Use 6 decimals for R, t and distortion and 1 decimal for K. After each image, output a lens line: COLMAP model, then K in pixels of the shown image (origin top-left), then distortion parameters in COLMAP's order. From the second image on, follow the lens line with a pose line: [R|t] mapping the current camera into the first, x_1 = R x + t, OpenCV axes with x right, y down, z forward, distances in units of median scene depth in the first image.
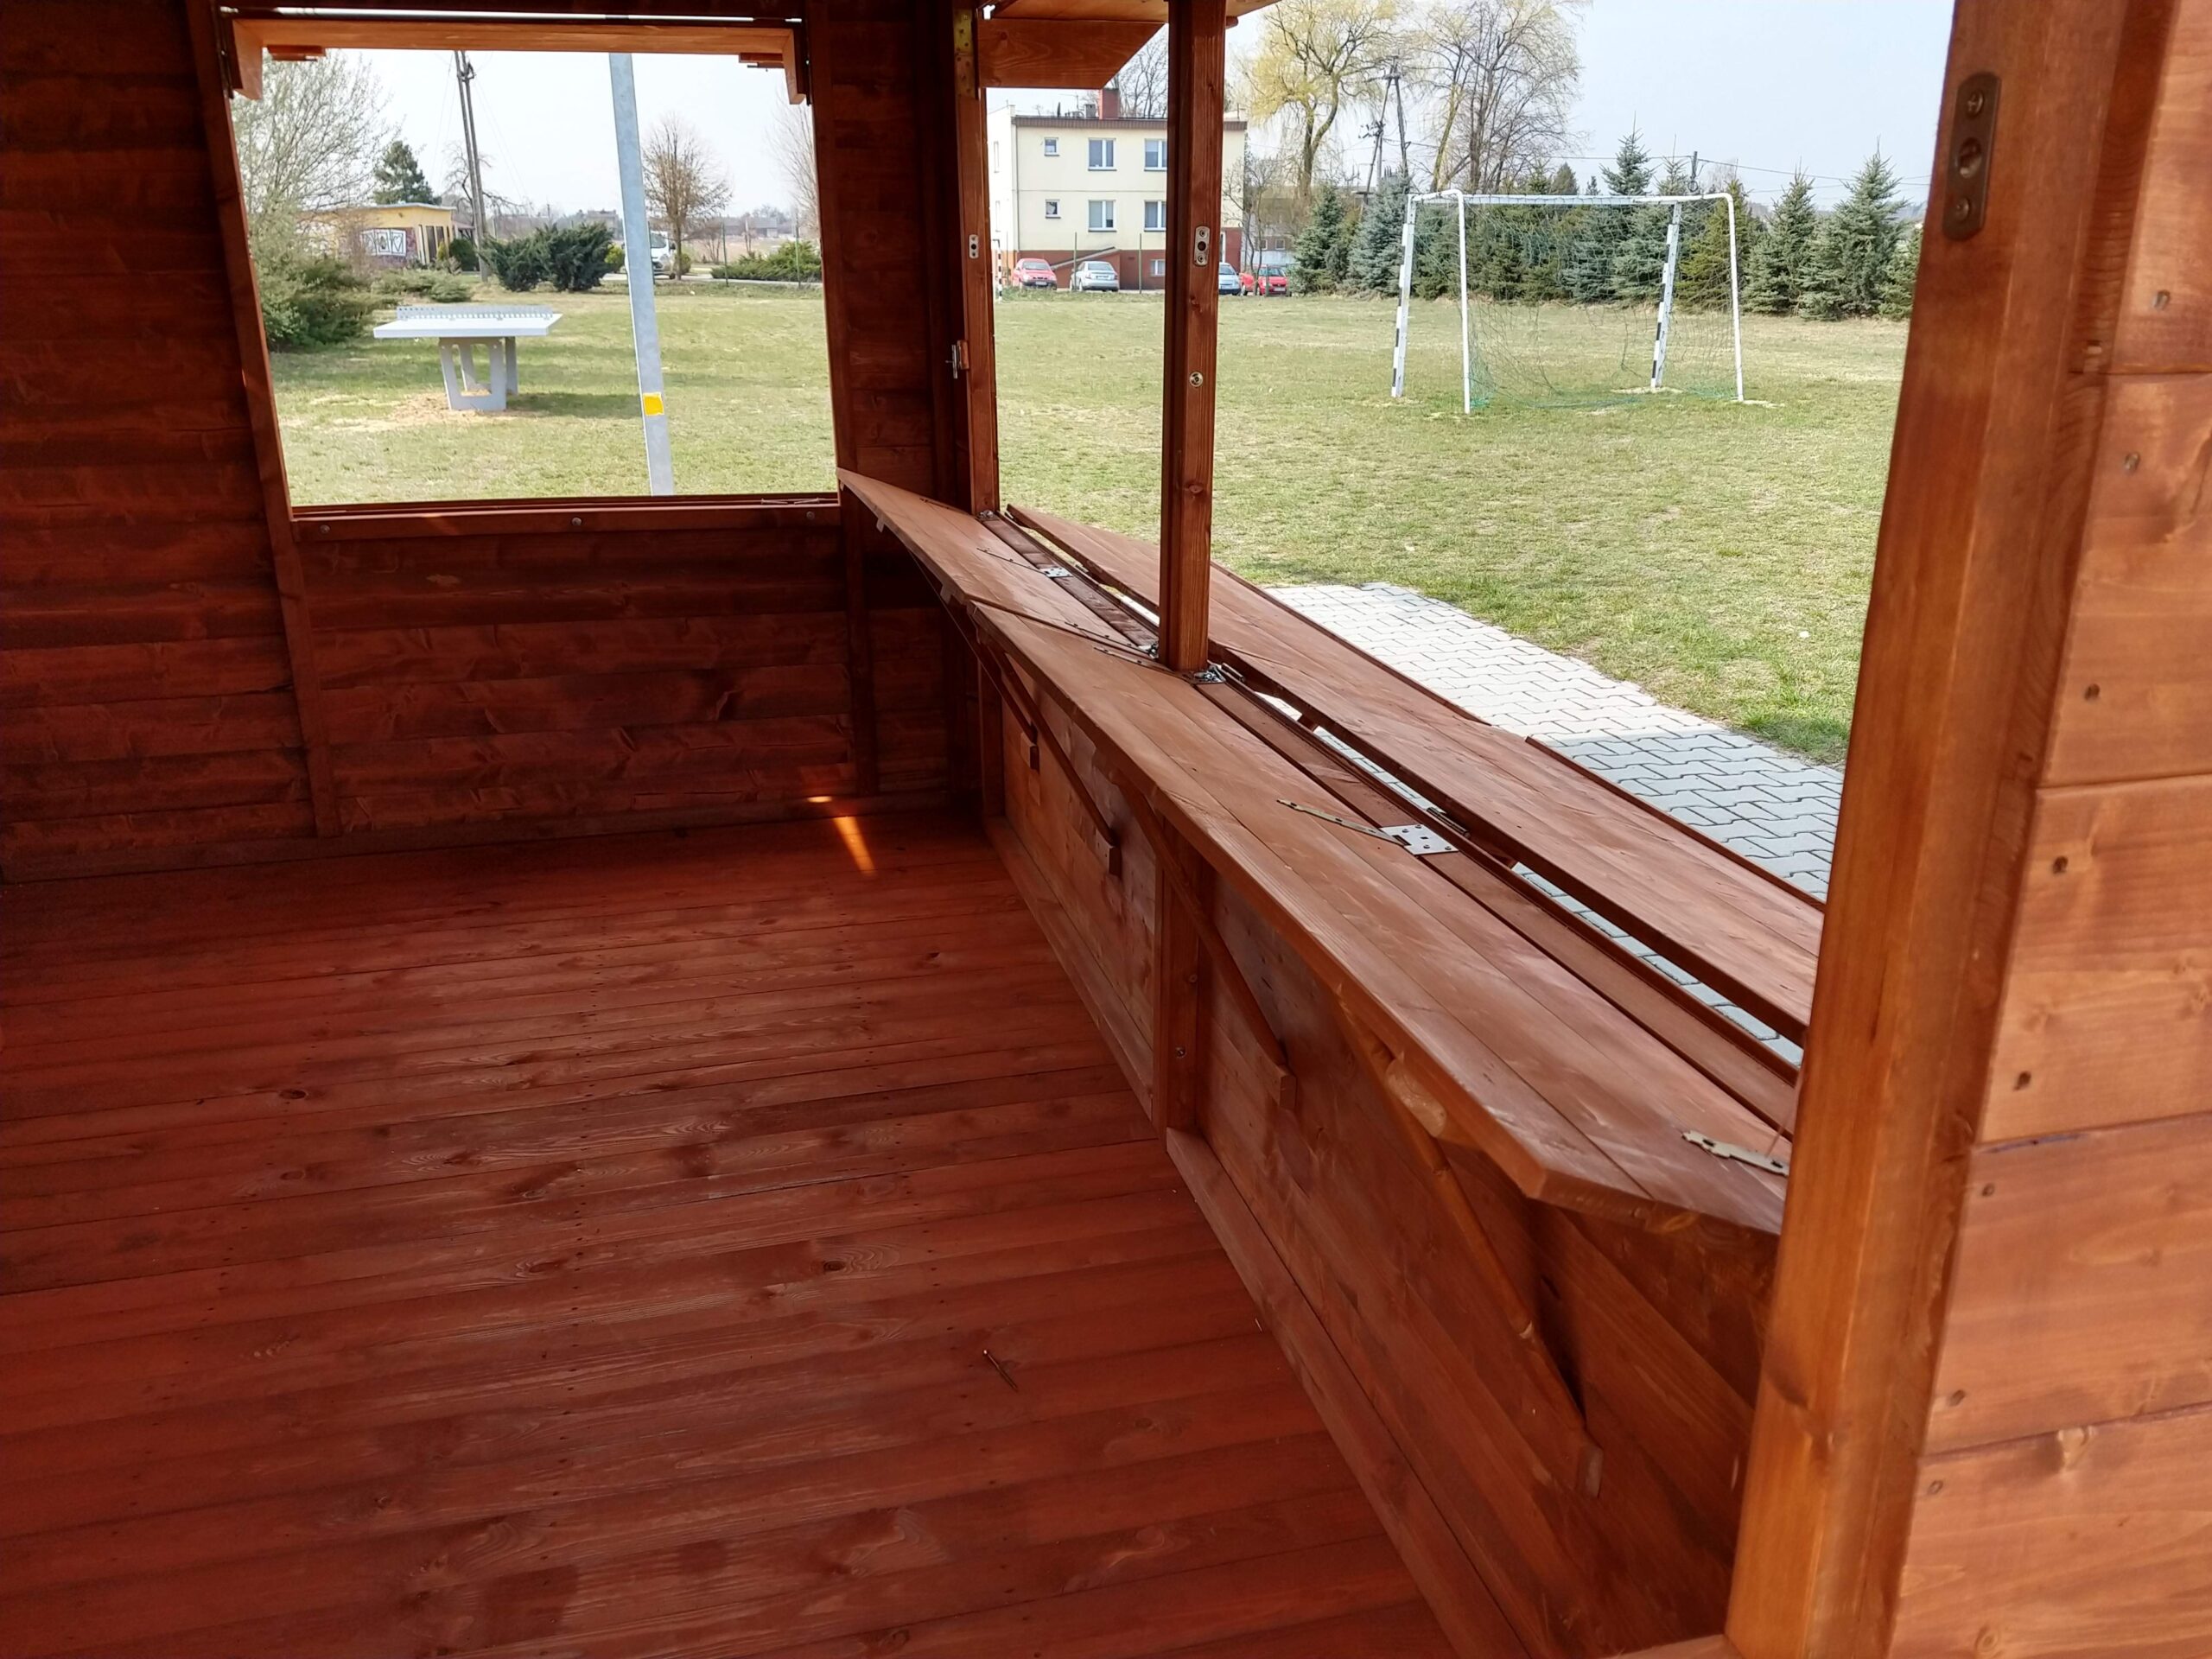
lens RADIAL K [[1681.6, 0, 1077.3], [0, 1681.6, 861.1], [0, 0, 1]] dist [0.078205, -0.108509]
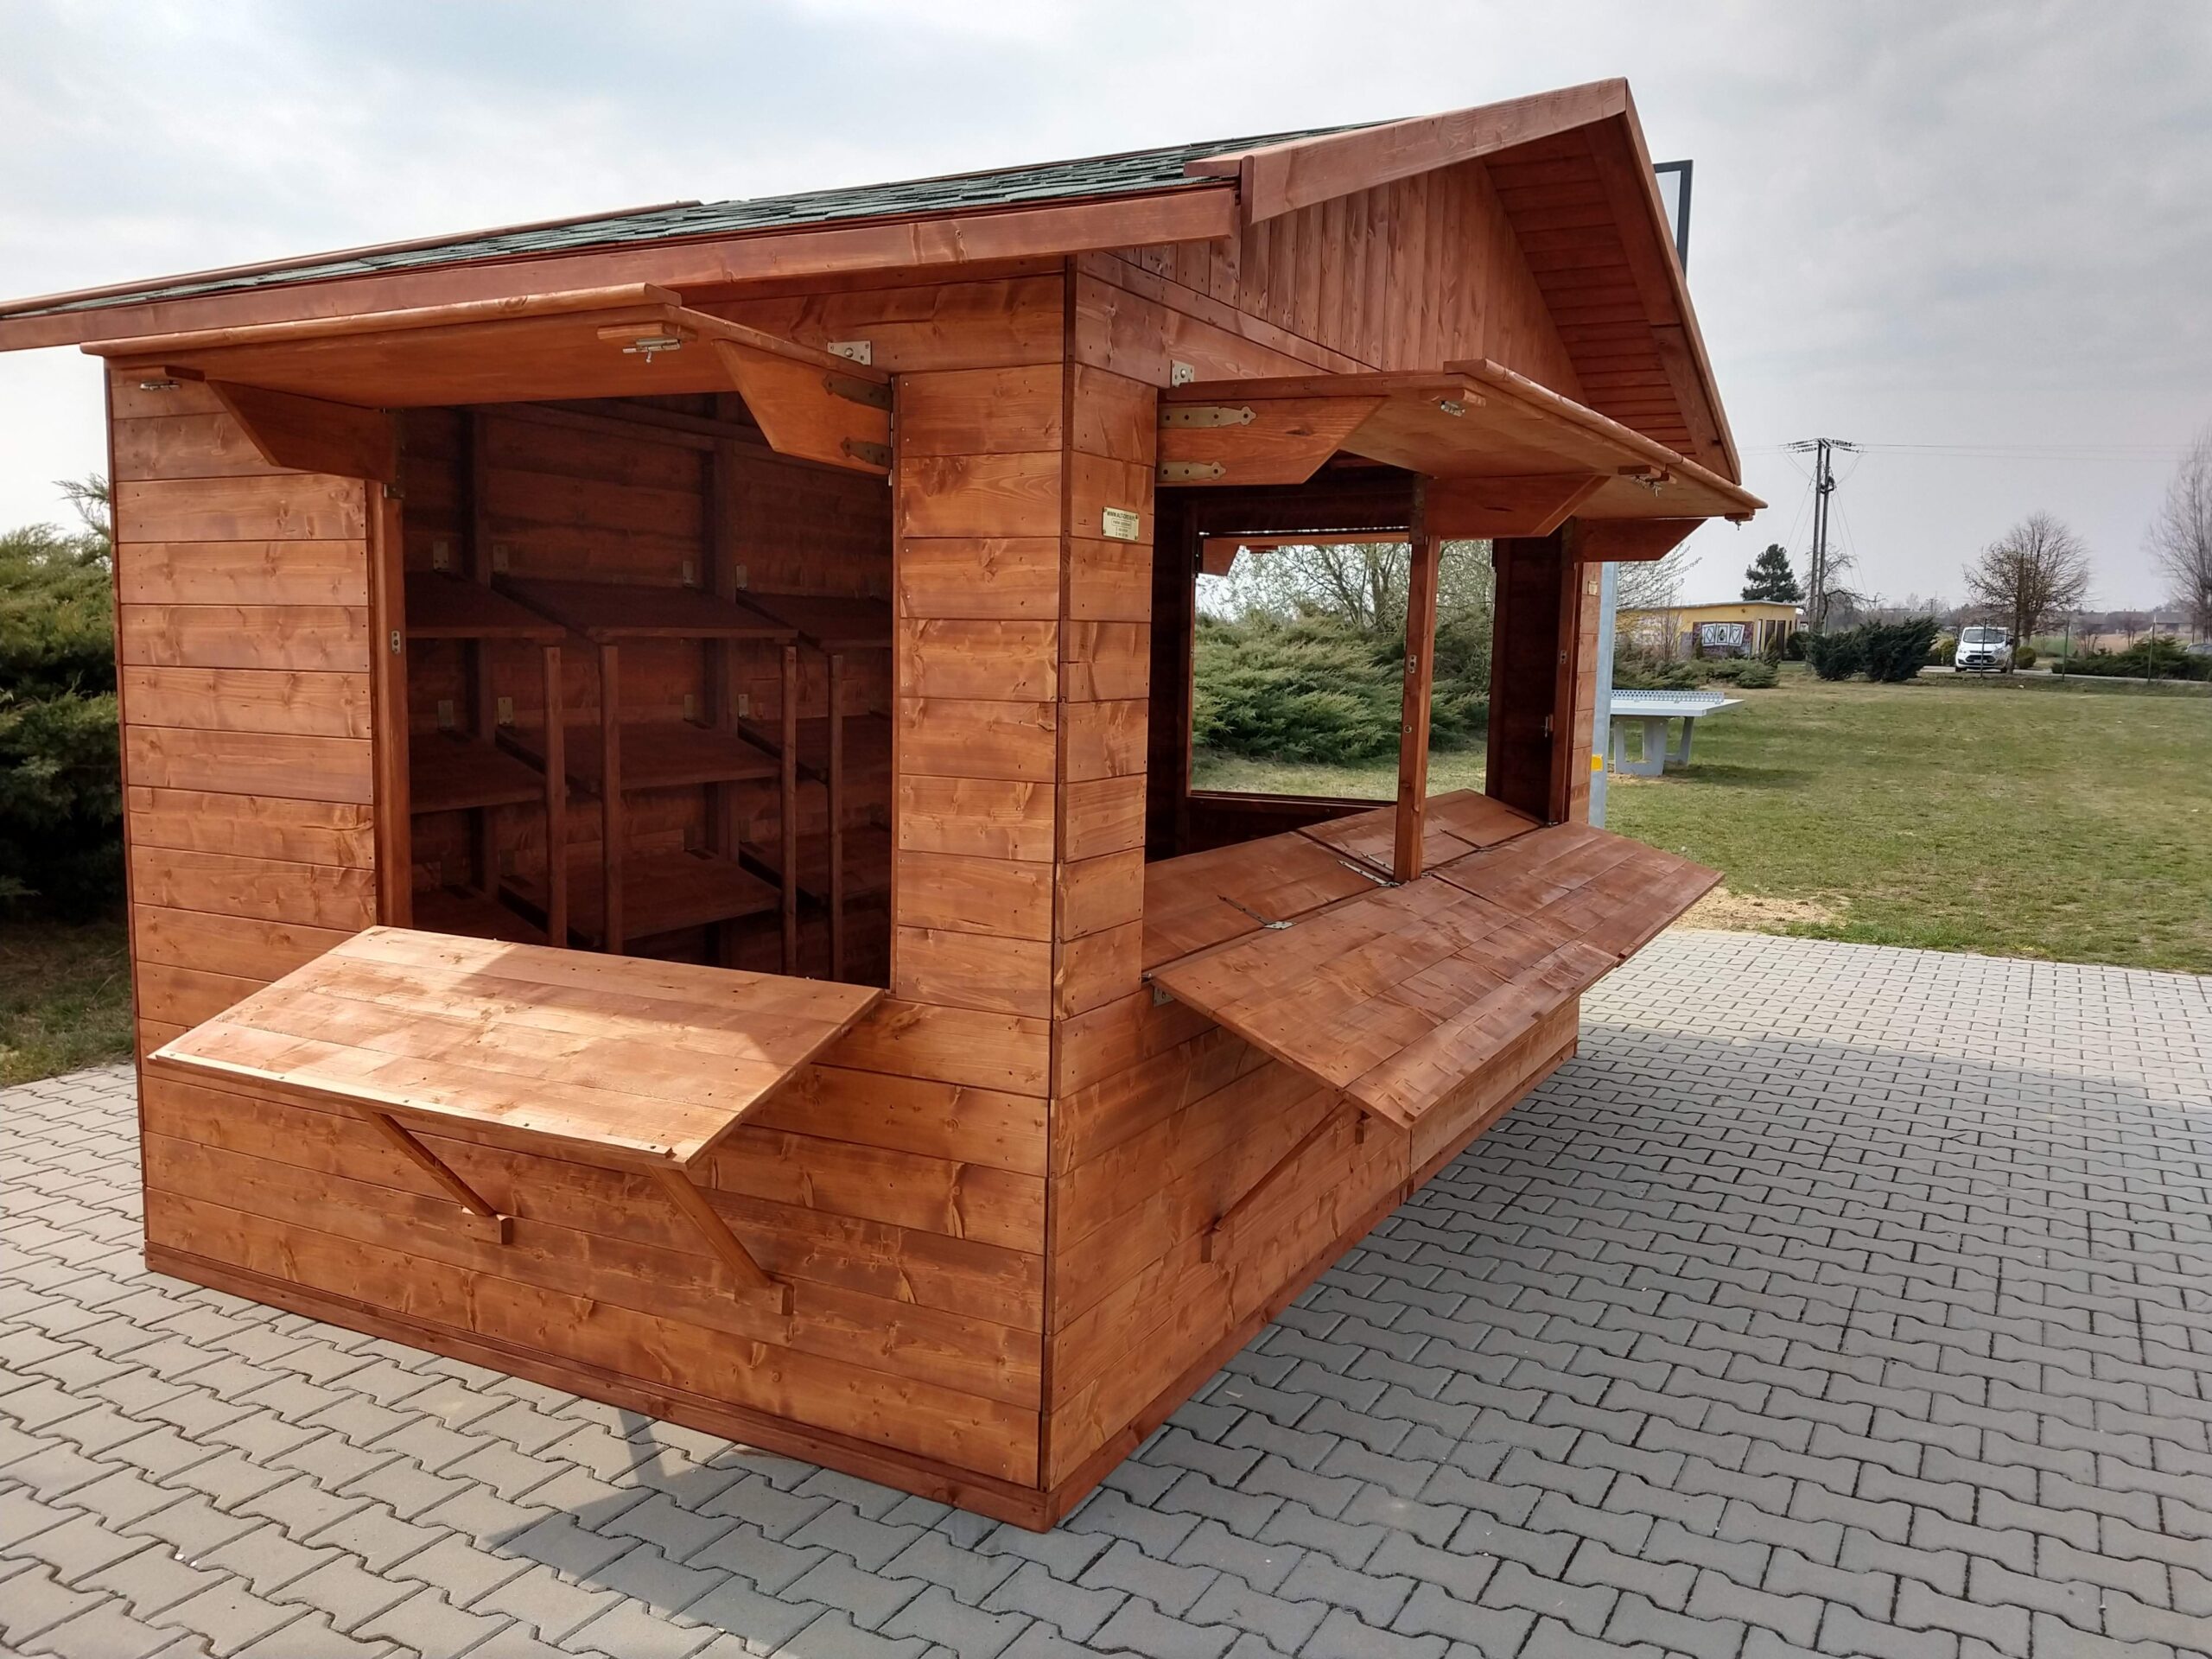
lens RADIAL K [[1683.0, 0, 1101.6], [0, 1683.0, 808.2], [0, 0, 1]] dist [0.095887, -0.138041]
pose [[0.742400, 0.085455, -0.664484, 0.556688], [-0.244532, 0.957968, -0.150007, 0.085163], [0.623736, 0.273853, 0.732092, -0.295660]]
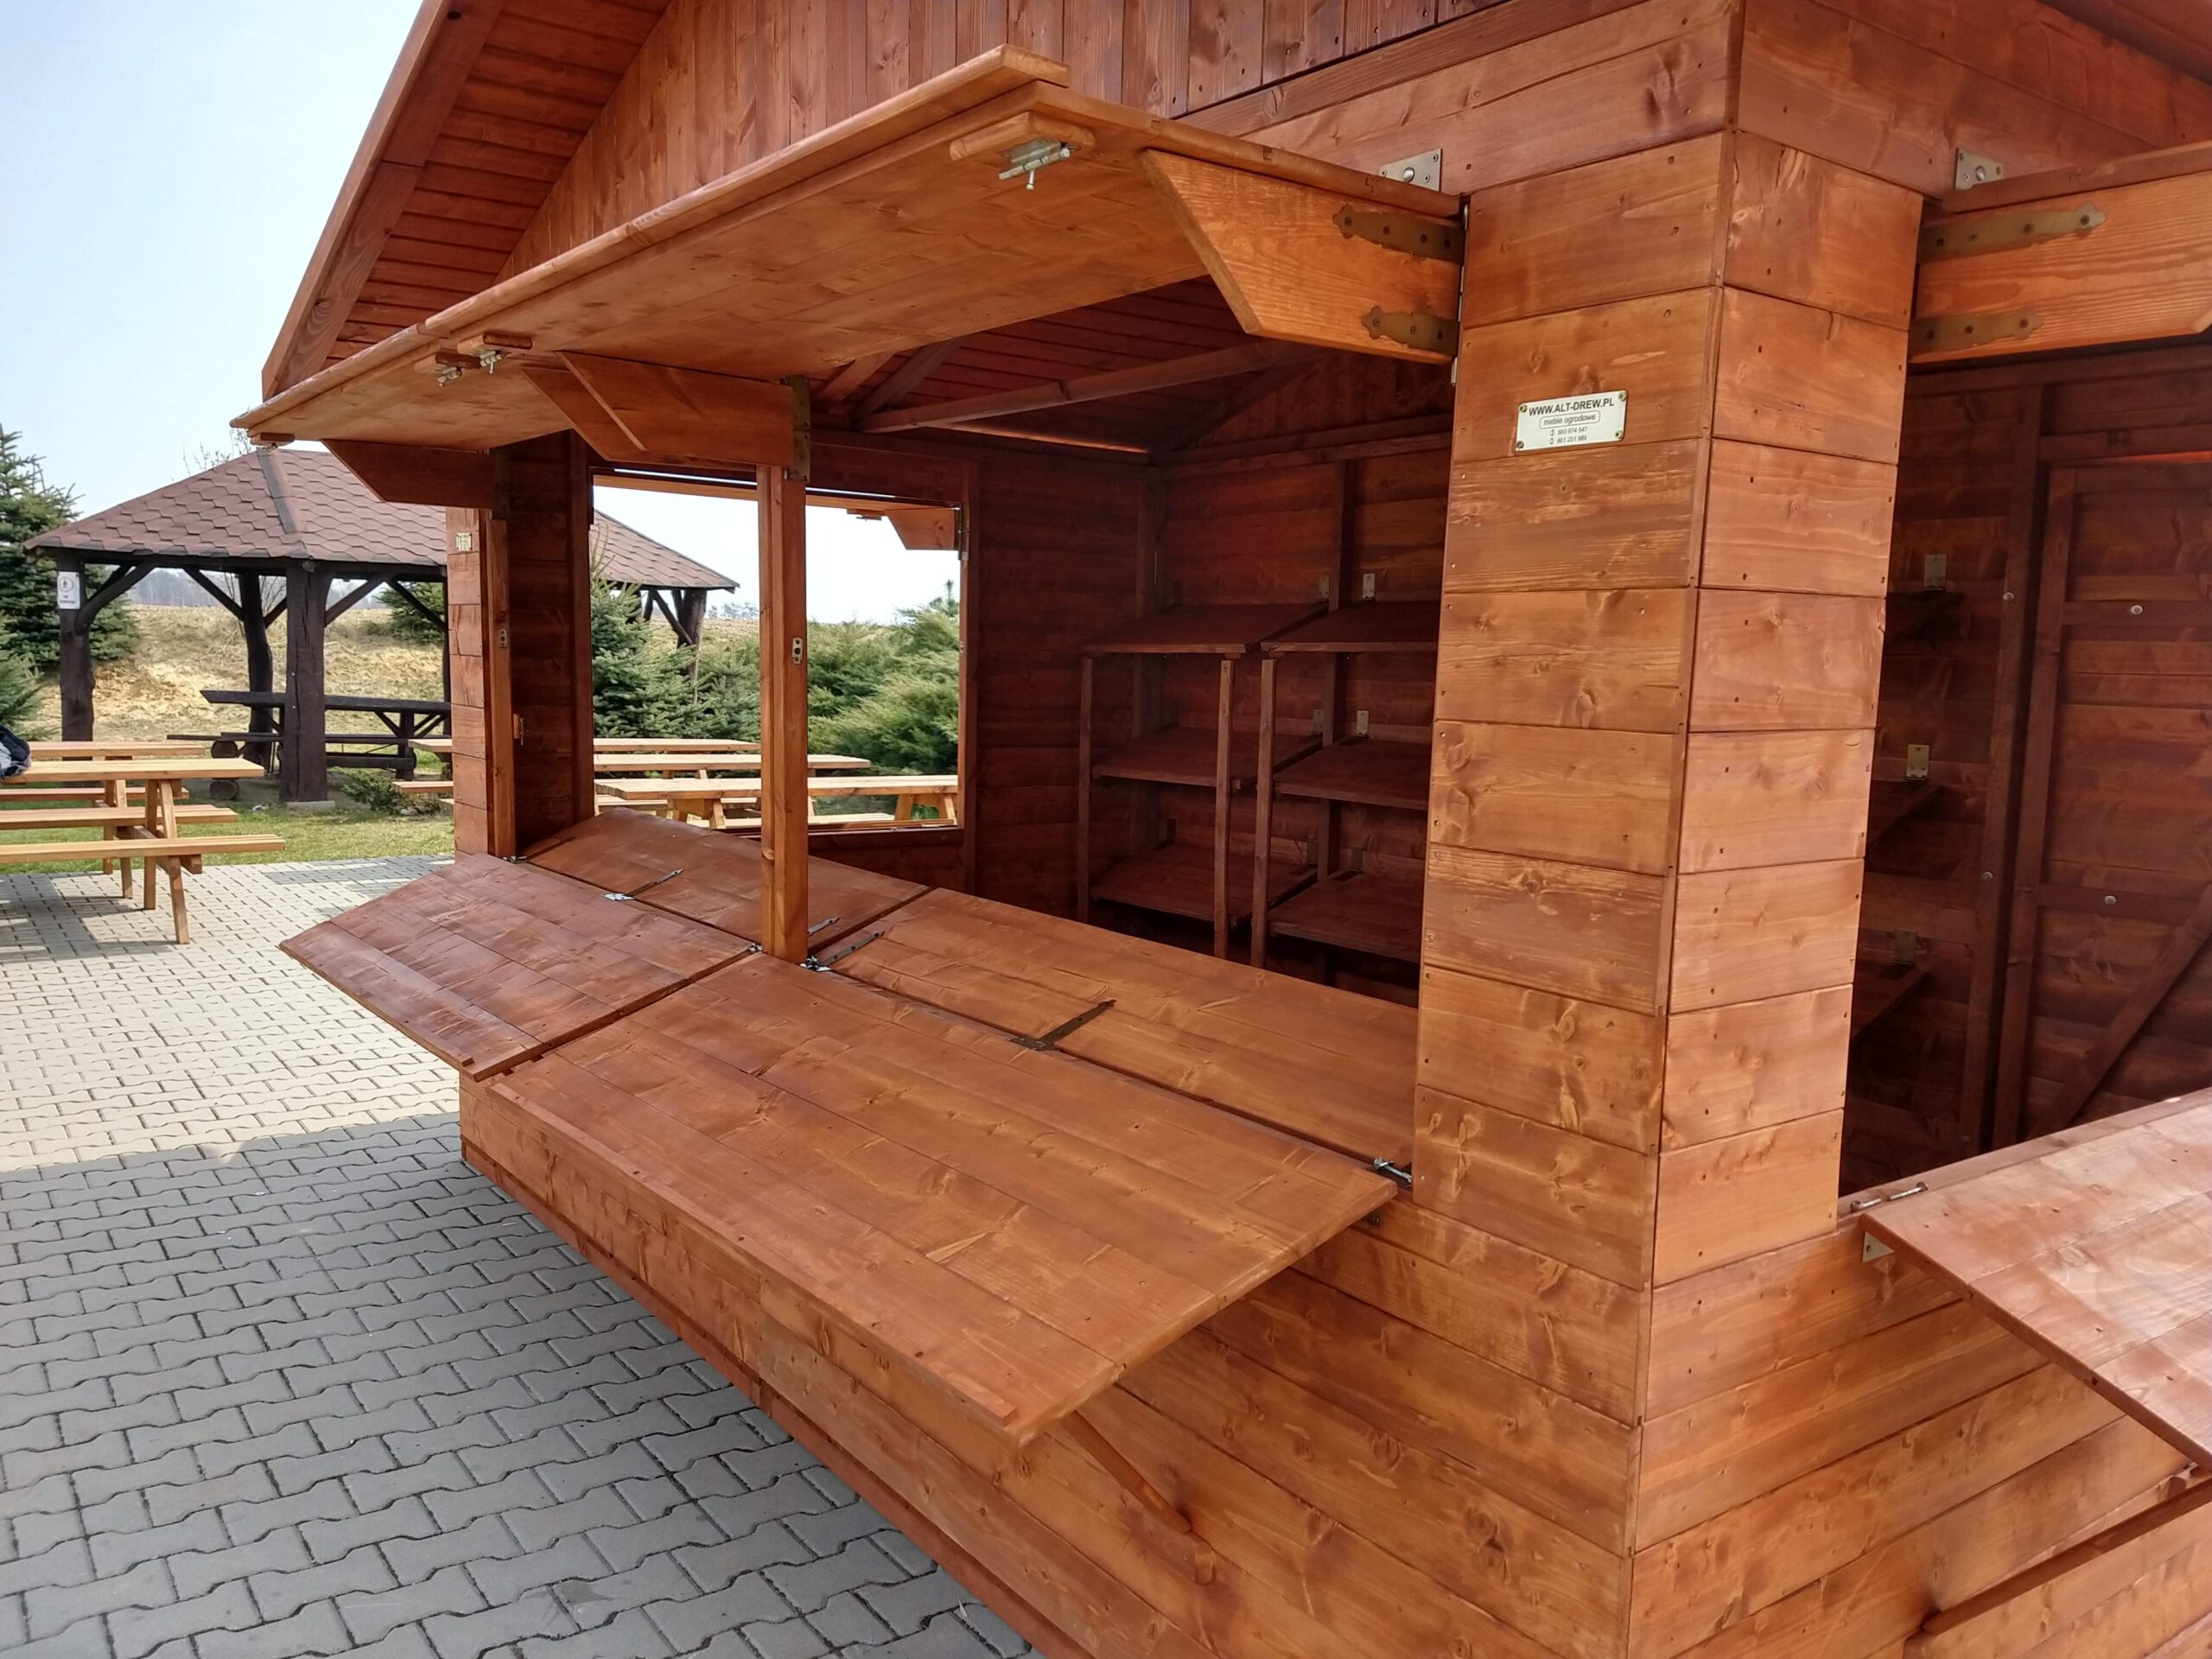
lens RADIAL K [[1683.0, 0, 1106.2], [0, 1683.0, 838.9], [0, 0, 1]] dist [0.095887, -0.138041]
pose [[-0.920353, 0.022710, -0.390429, 0.170620], [-0.152045, 0.899001, 0.410706, -0.437246], [0.360323, 0.437358, -0.823945, 1.210771]]
